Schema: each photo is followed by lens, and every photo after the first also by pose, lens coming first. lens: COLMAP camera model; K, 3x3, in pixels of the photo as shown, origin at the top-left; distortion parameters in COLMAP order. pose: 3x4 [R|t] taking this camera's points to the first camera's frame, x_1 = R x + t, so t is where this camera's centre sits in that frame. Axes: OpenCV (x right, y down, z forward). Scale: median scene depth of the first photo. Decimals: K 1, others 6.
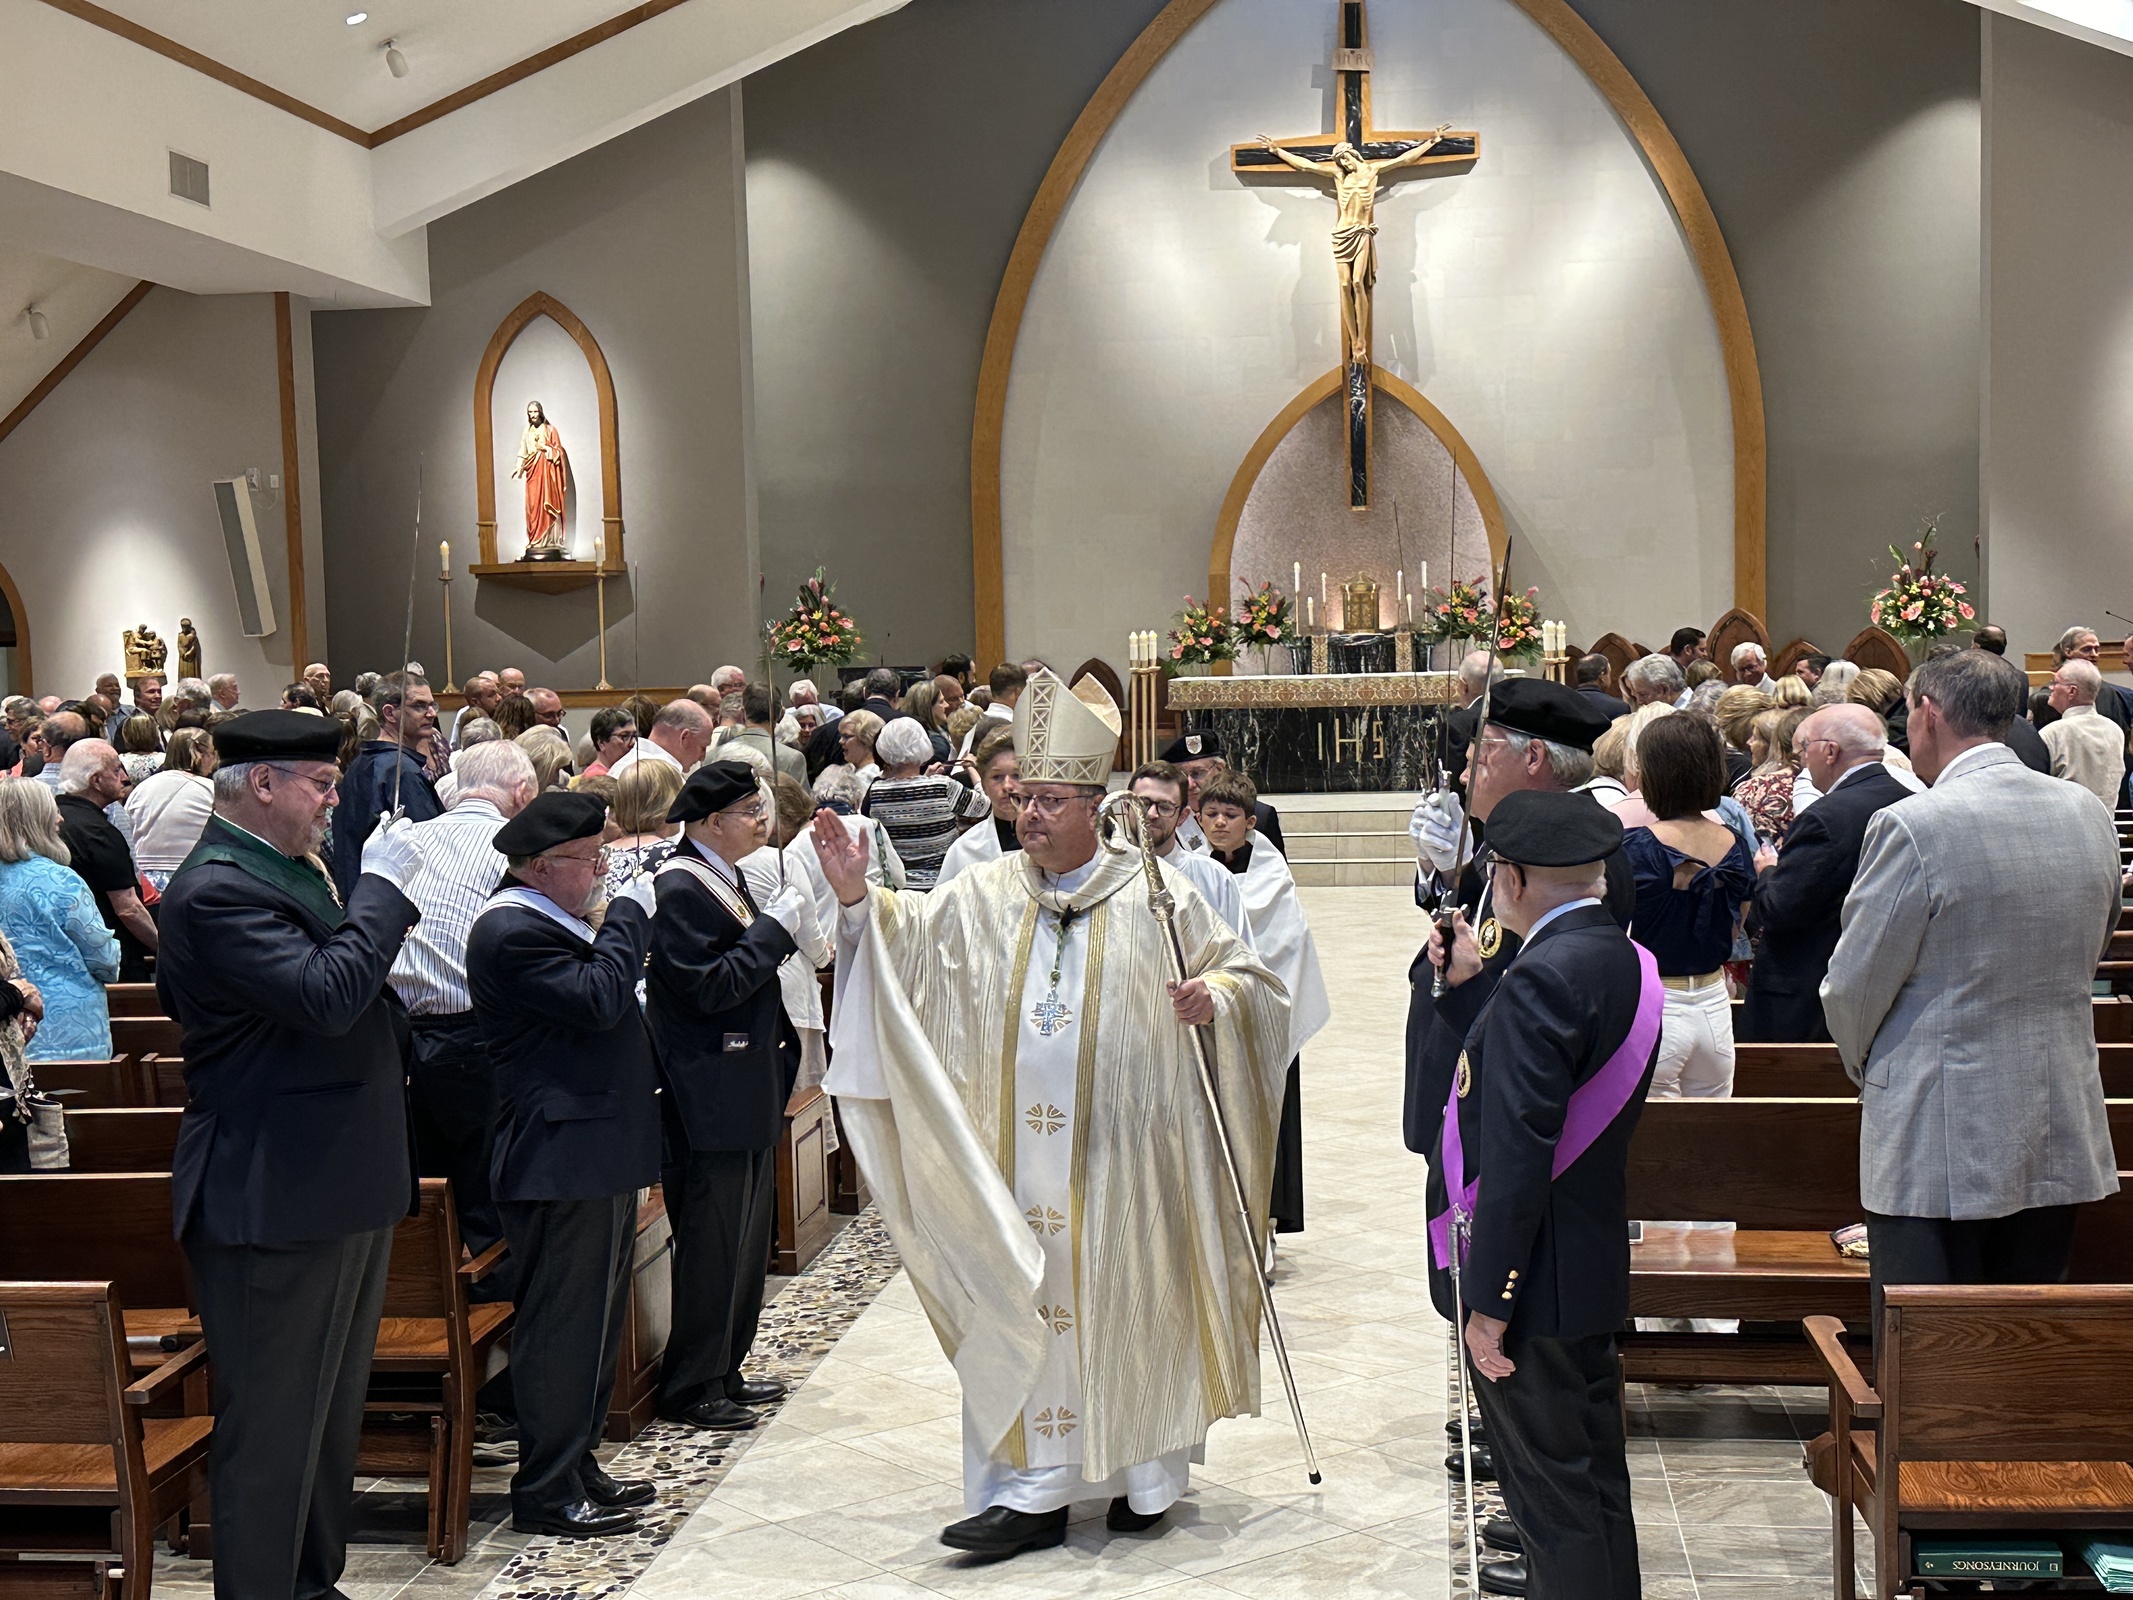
lens RADIAL K [[2885.9, 0, 1066.5], [0, 2885.9, 800.0], [0, 0, 1]] dist [0.164684, -0.025295]
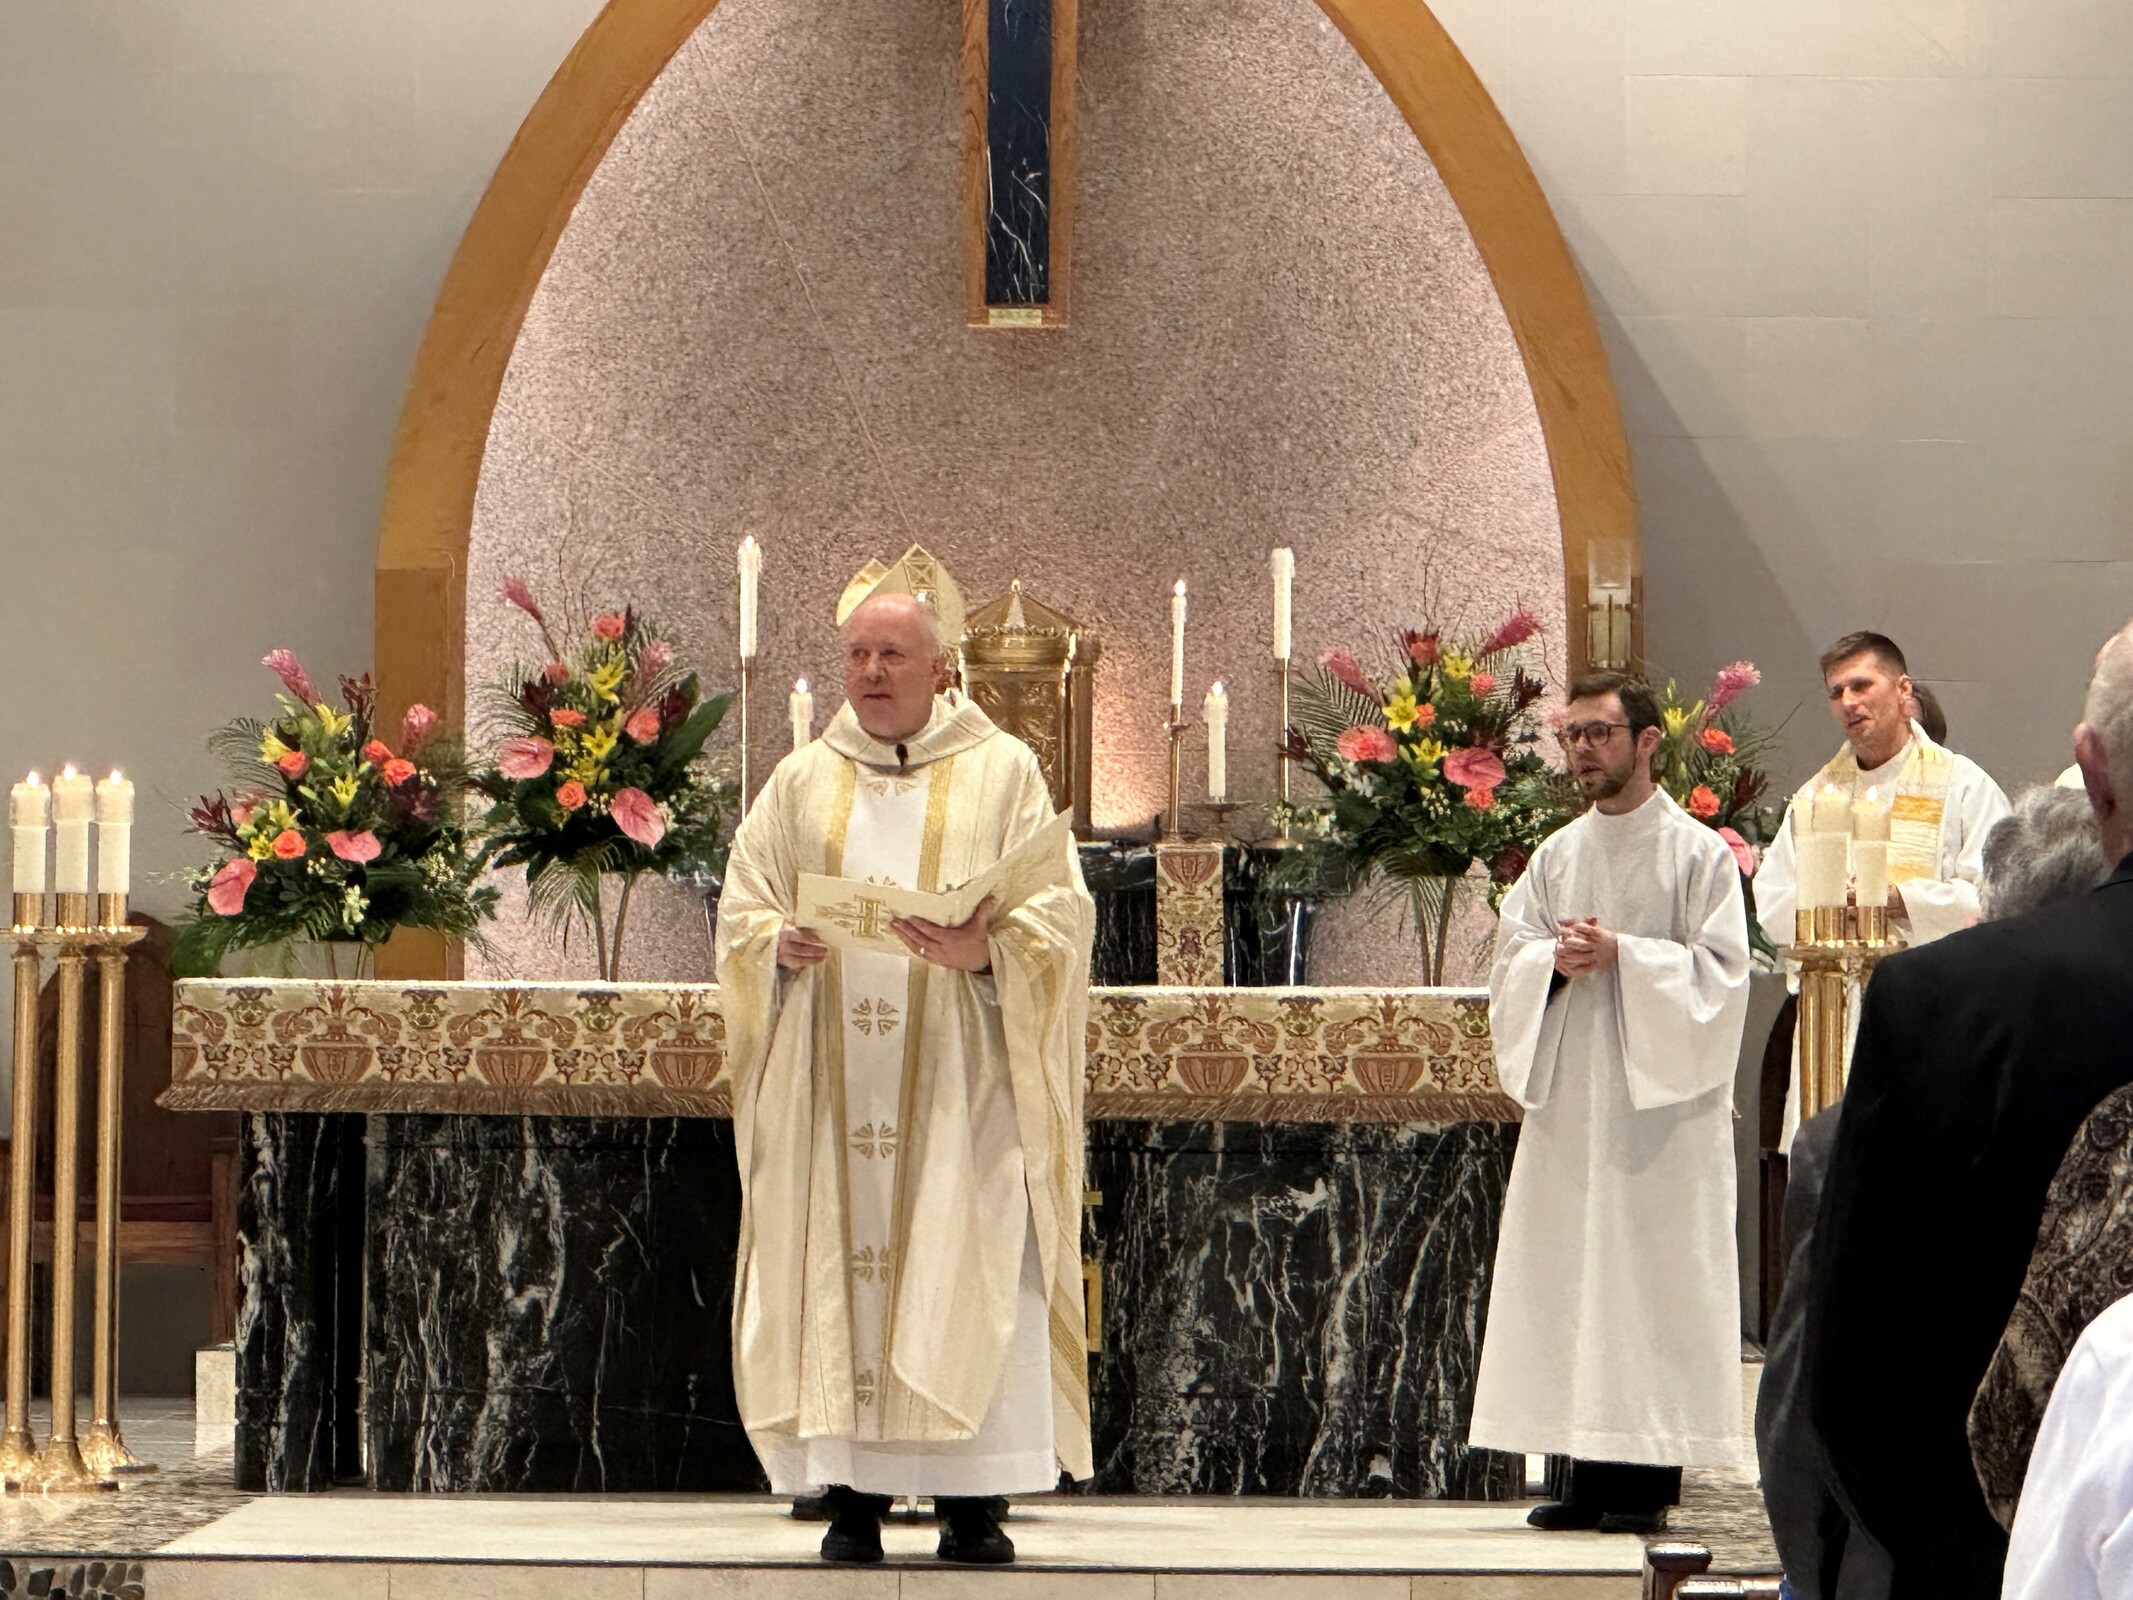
lens RADIAL K [[10847.6, 0, 1066.5], [0, 10847.6, 800.0], [0, 0, 1]] dist [-0.558141, -2.217826]
pose [[0.993540, 0.034293, 0.108174, 0.010693], [-0.025996, 0.996676, -0.077205, 0.007044], [-0.110462, 0.073894, 0.991130, 0.125481]]
